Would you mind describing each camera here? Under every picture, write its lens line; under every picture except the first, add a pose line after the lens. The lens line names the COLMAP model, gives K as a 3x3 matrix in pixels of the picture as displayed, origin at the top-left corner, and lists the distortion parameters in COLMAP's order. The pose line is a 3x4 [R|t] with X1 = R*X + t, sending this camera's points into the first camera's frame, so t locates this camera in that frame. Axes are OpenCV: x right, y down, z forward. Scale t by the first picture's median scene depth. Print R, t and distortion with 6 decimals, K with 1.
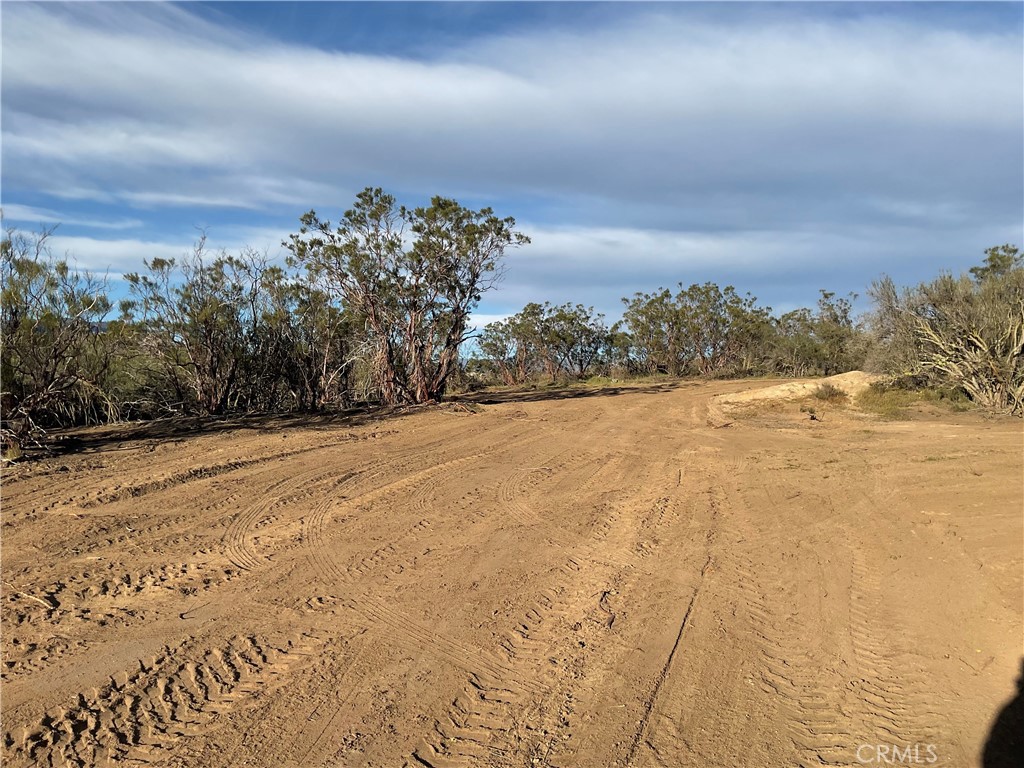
lens RADIAL K [[835.1, 0, 517.3], [0, 835.1, 370.1], [0, 0, 1]] dist [0.128389, -0.168108]
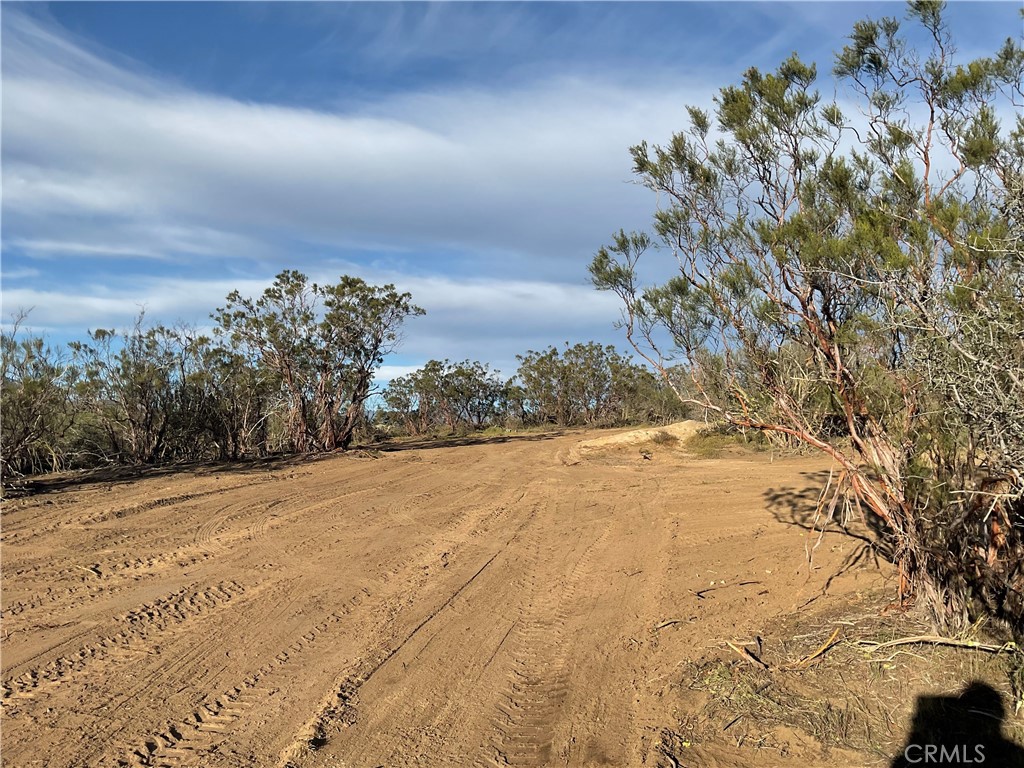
lens RADIAL K [[835.1, 0, 517.3], [0, 835.1, 370.1], [0, 0, 1]] dist [0.128389, -0.168108]
pose [[0.994155, -0.002097, 0.107946, 0.017332], [0.008679, 0.998128, -0.060540, 0.000069], [-0.107617, 0.061123, 0.992312, -0.189201]]
